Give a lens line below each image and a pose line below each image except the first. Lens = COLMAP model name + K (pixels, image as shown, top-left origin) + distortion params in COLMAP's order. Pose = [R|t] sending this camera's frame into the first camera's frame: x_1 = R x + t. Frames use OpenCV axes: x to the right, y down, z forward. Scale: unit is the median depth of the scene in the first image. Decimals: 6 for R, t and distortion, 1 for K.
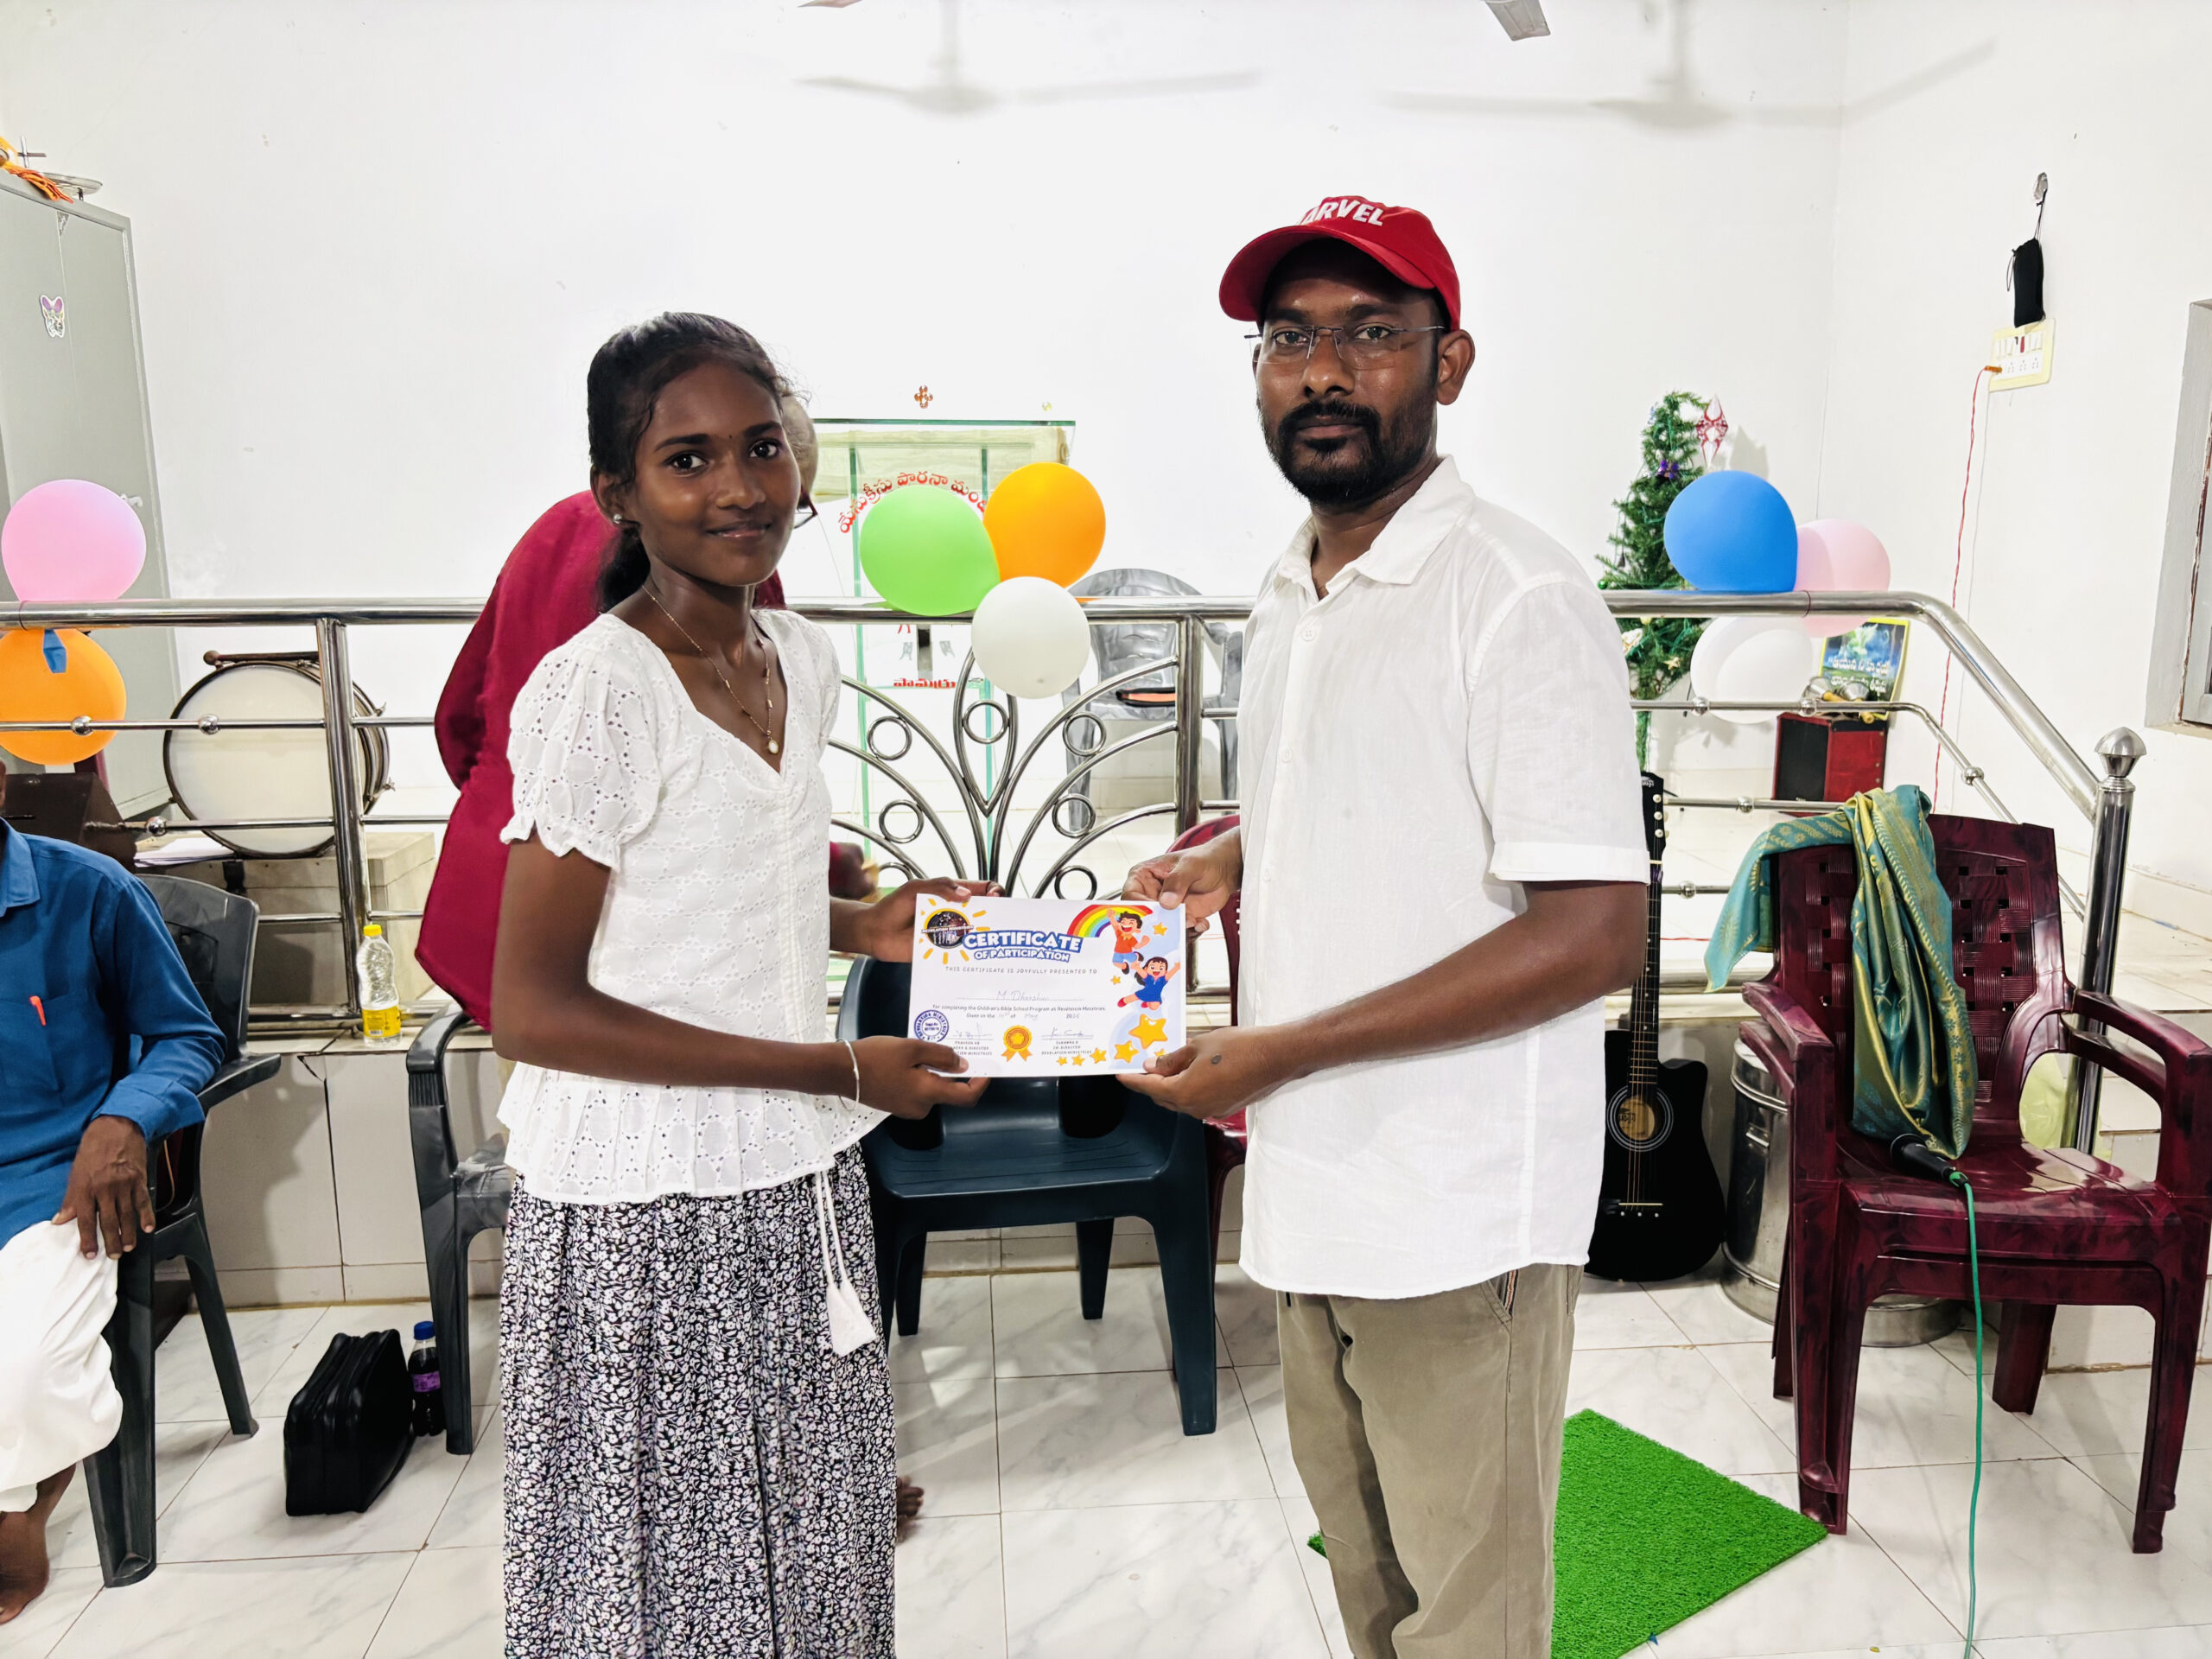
lens RADIAL K [[1657.6, 0, 1094.5], [0, 1657.6, 837.7], [0, 0, 1]] dist [0.076734, -0.107729]
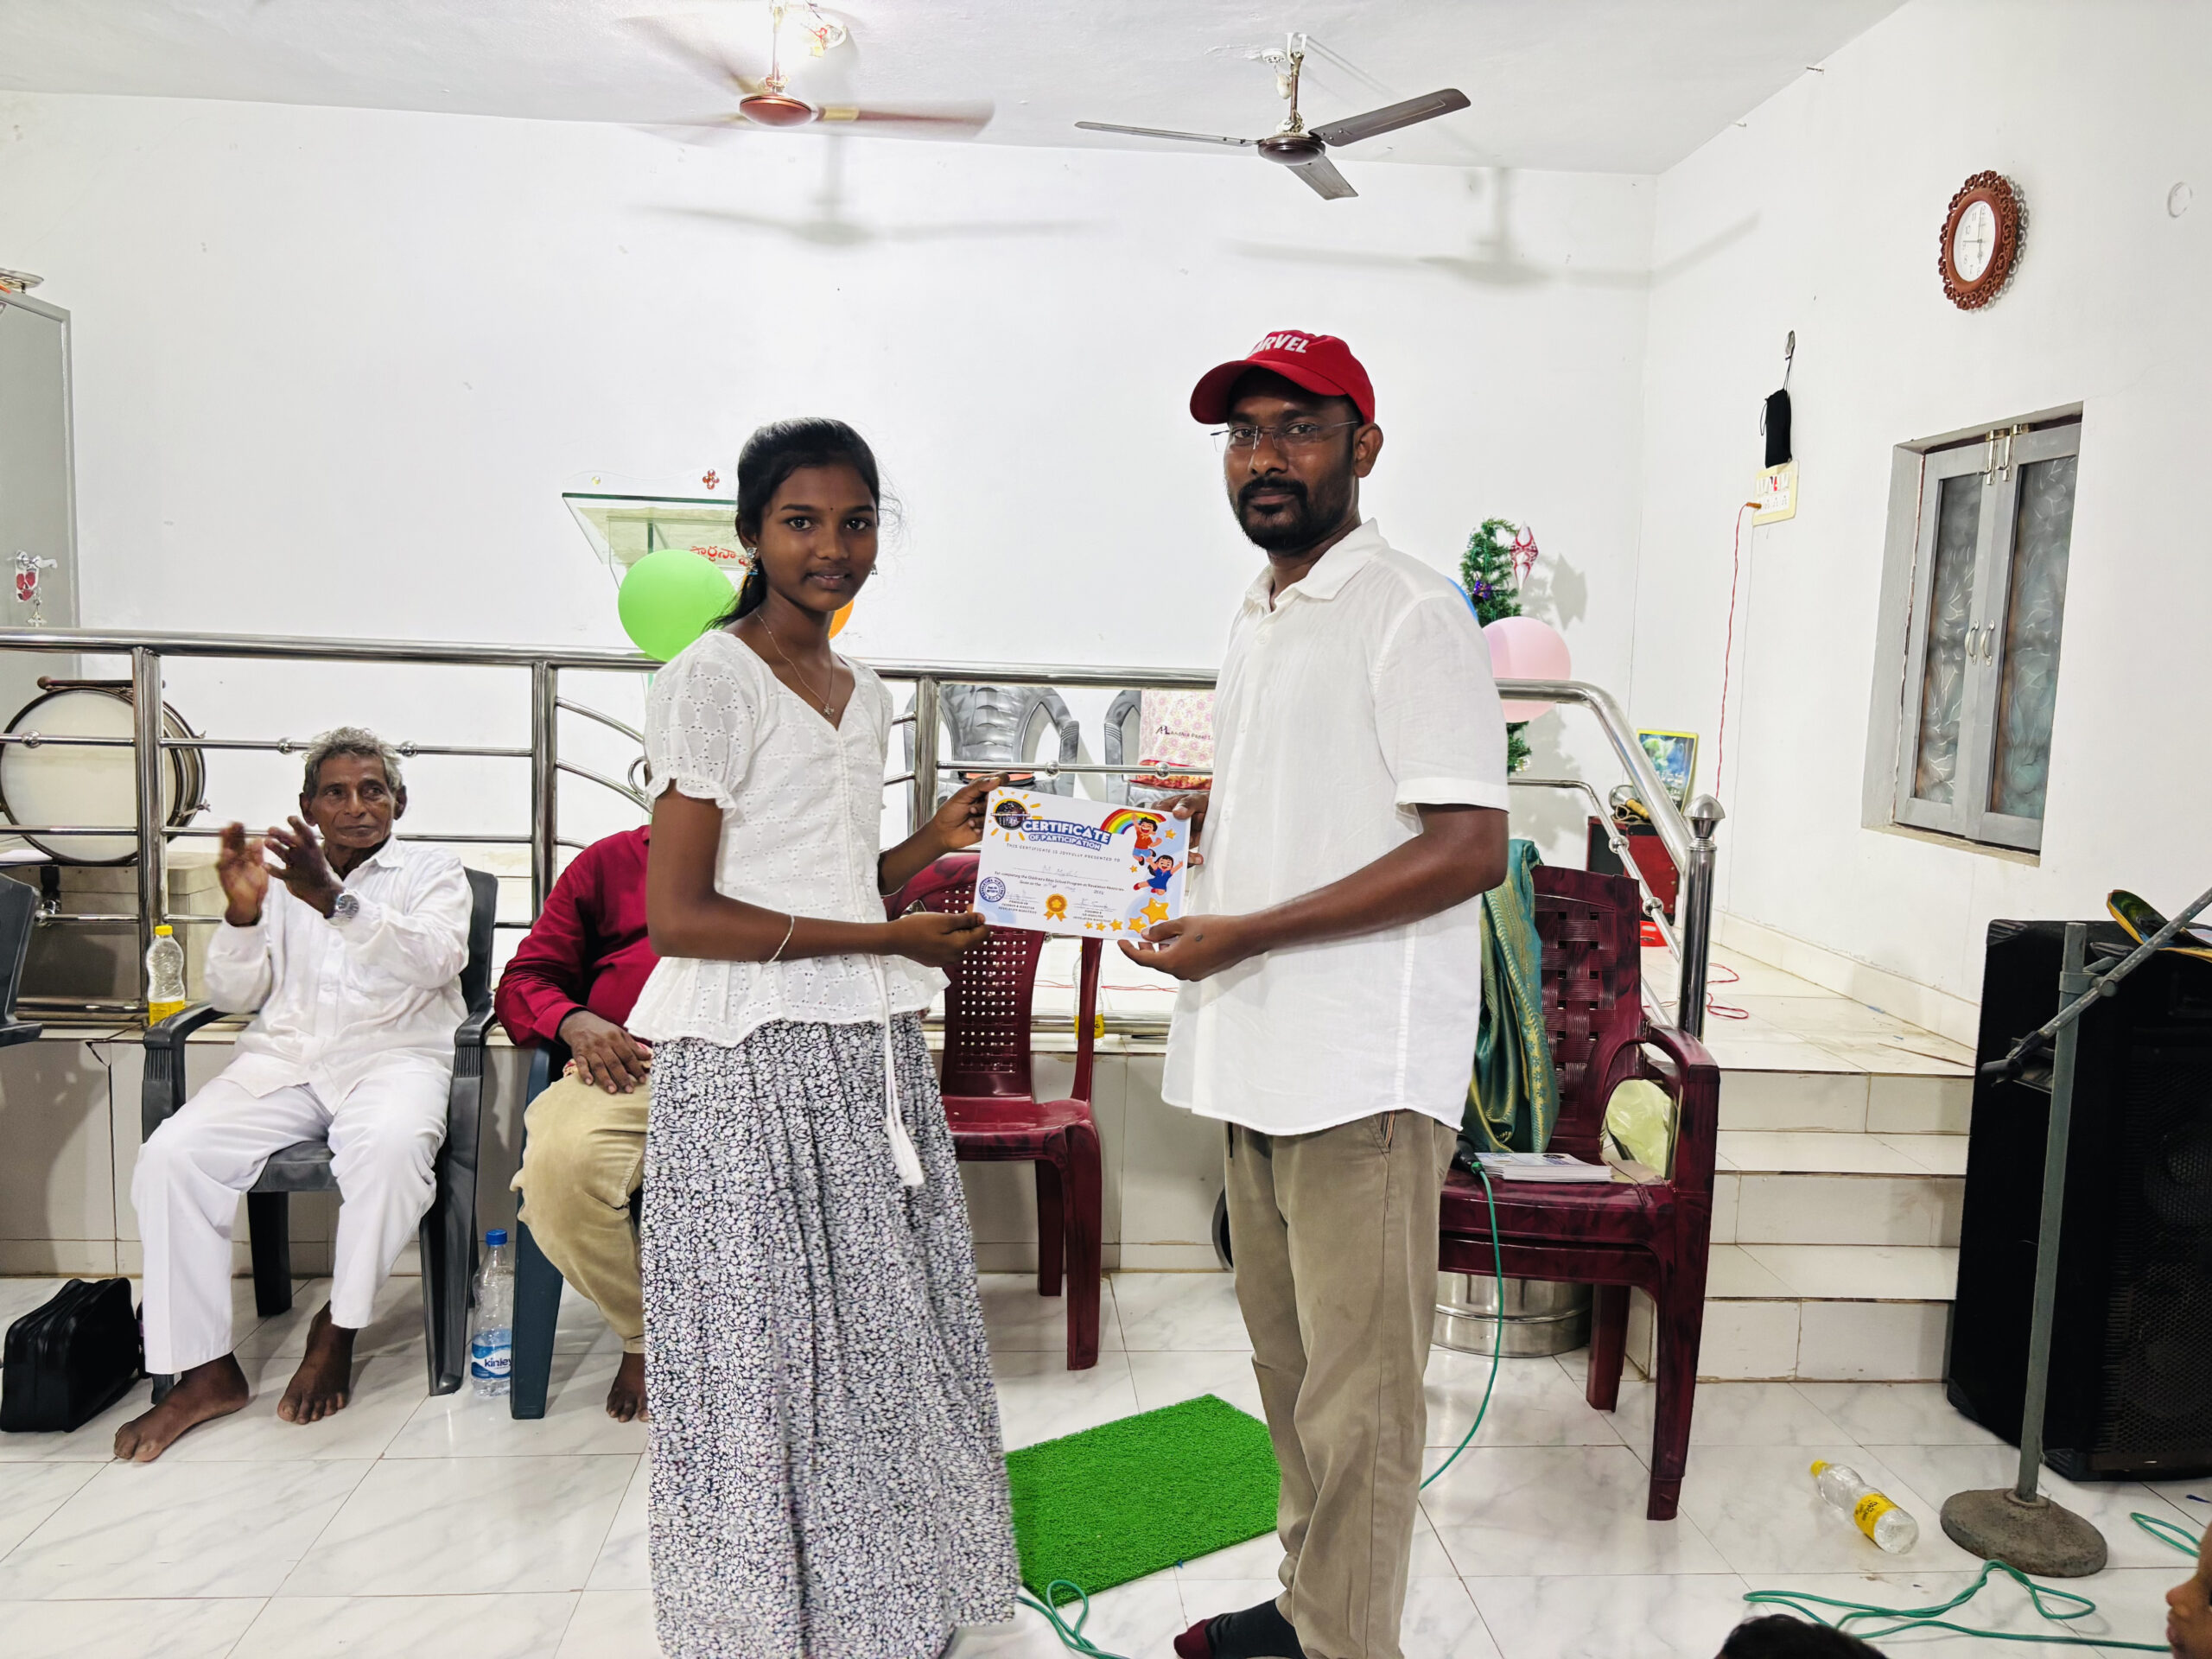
lens RADIAL K [[1660.1, 0, 1106.0], [0, 1660.1, 829.5], [0, 0, 1]] dist [0.052250, -0.066709]
pose [[0.999366, 0.035450, -0.003185, 0.189783], [-0.035592, 0.995806, -0.084287, 0.059958], [0.000183, 0.084347, 0.996436, -0.105151]]
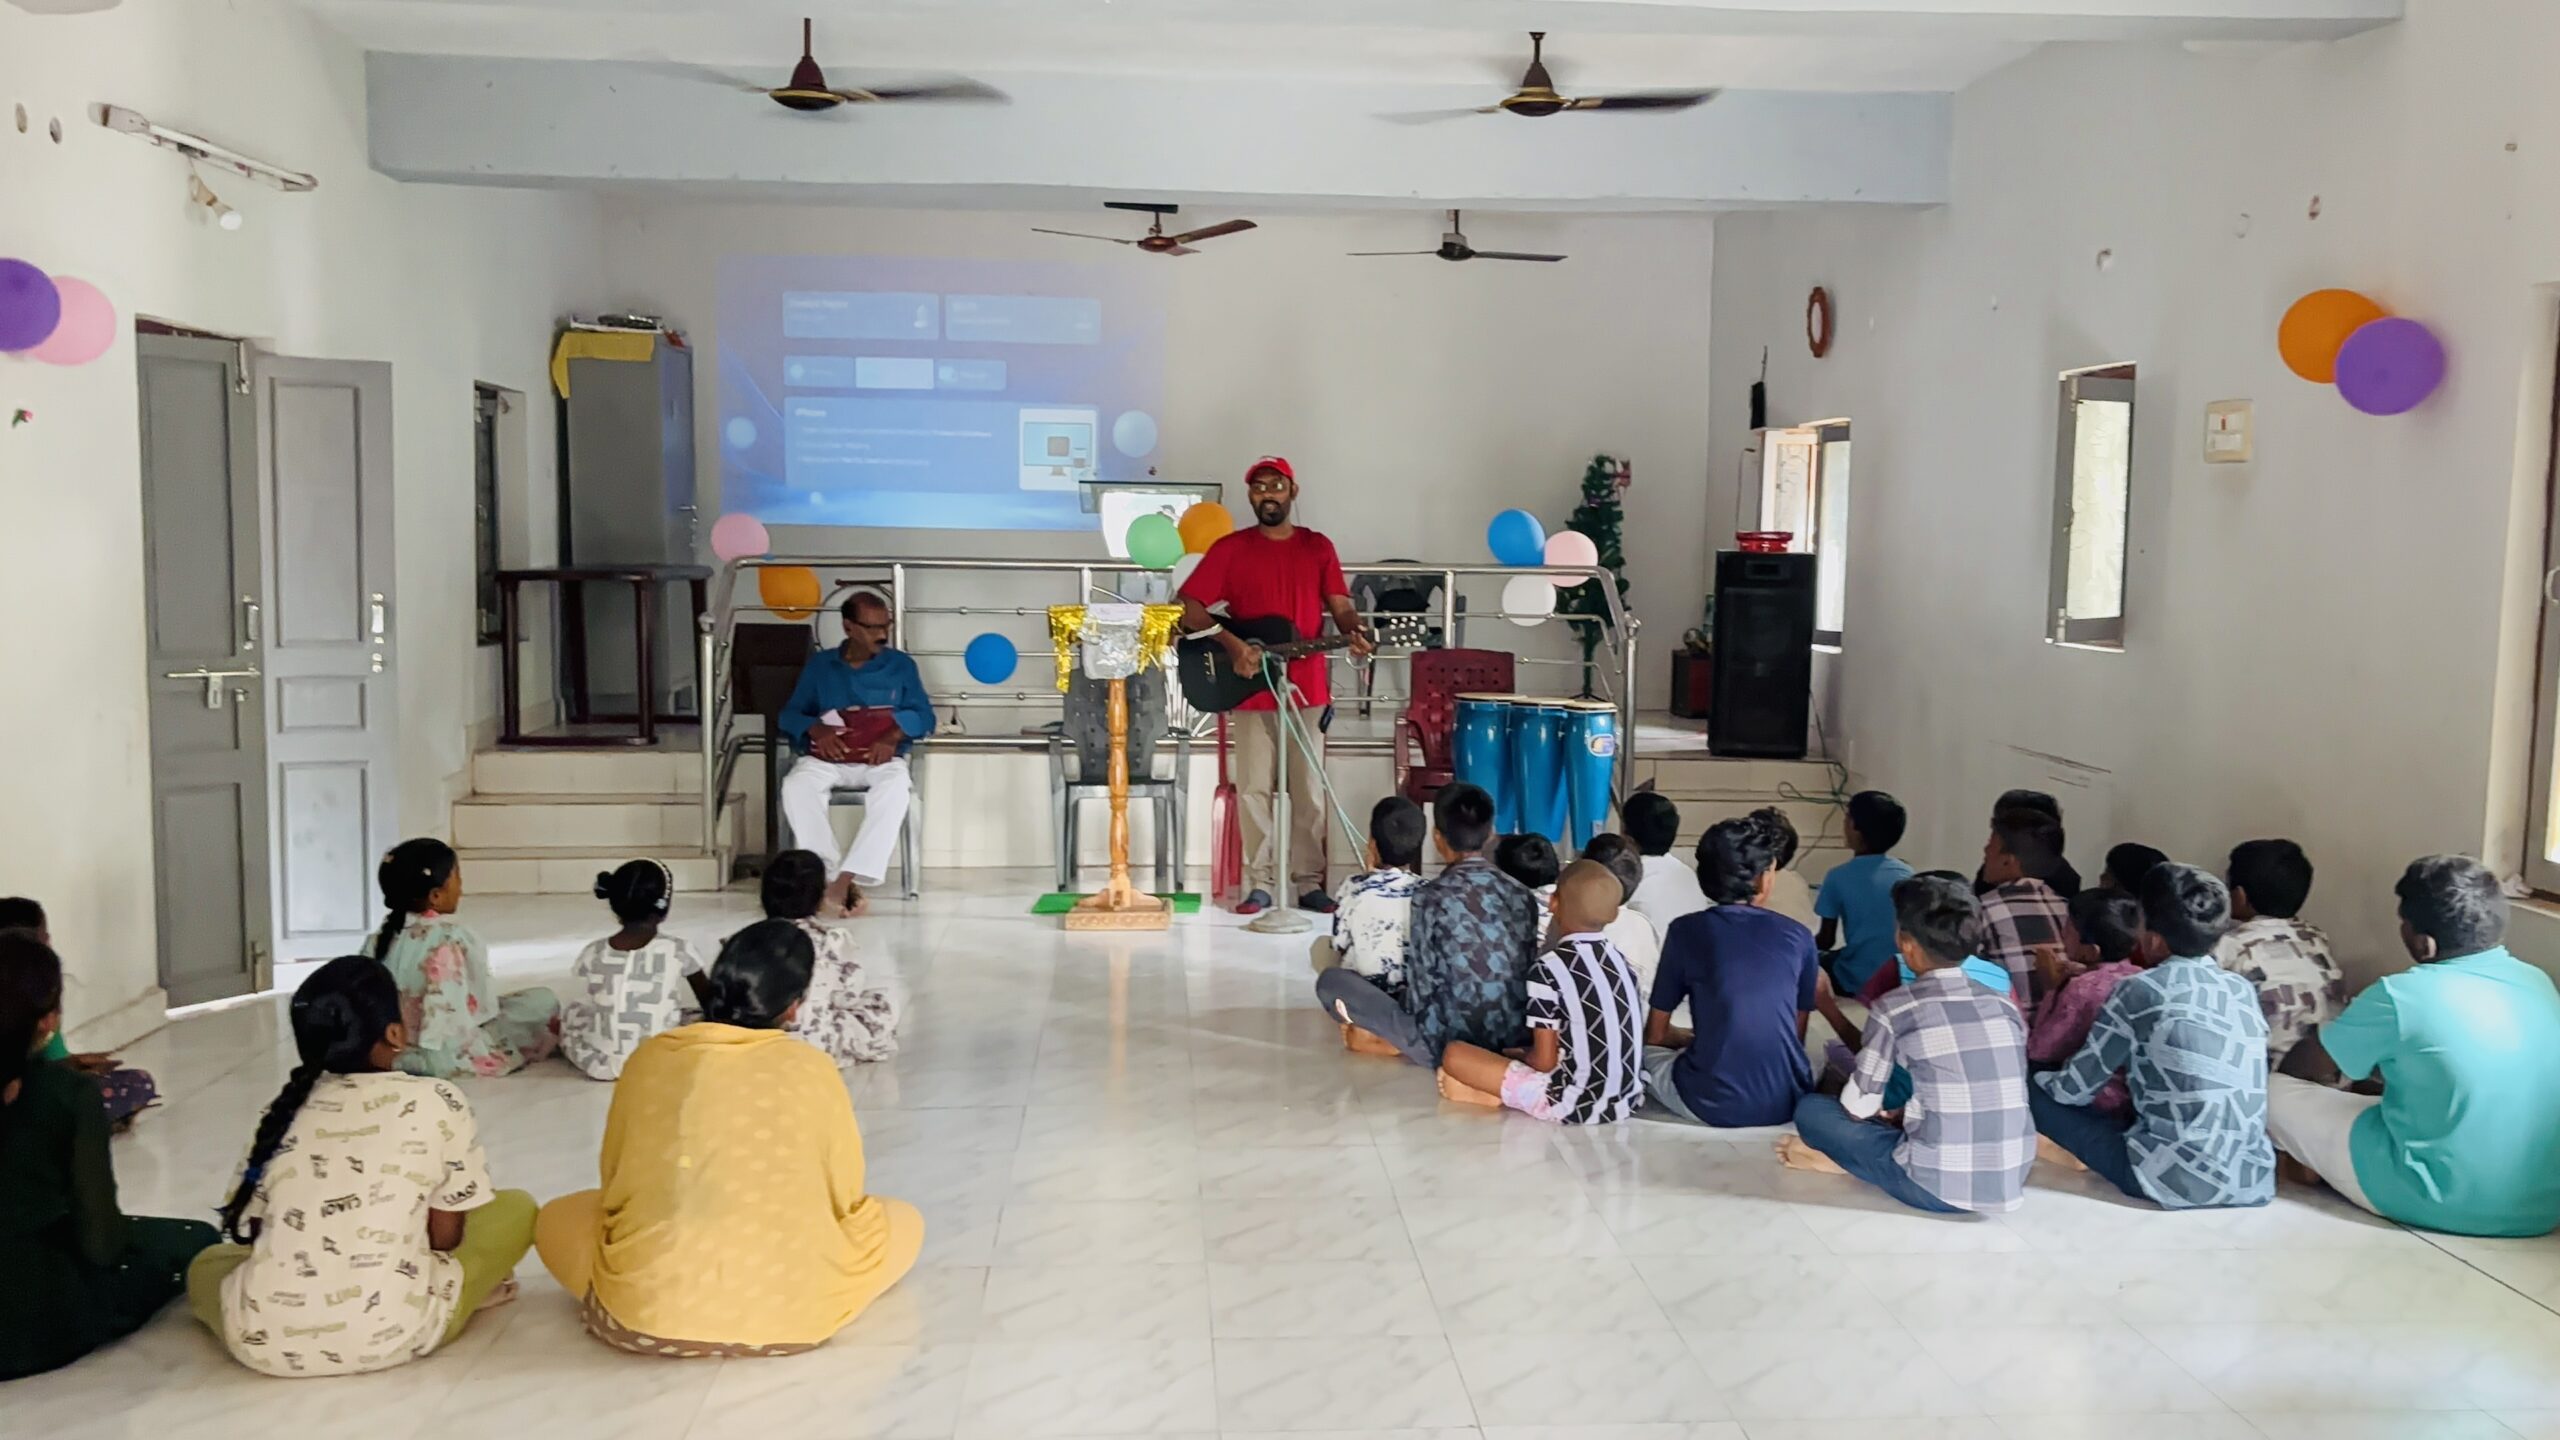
lens RADIAL K [[2149.3, 0, 1280.0], [0, 2149.3, 720.0], [0, 0, 1]] dist [0.034832, -0.000433]
pose [[0.999804, 0.015020, -0.012880, 0.109169], [-0.016194, 0.995205, -0.096460, 0.358825], [0.011370, 0.096649, 0.995254, -1.923259]]
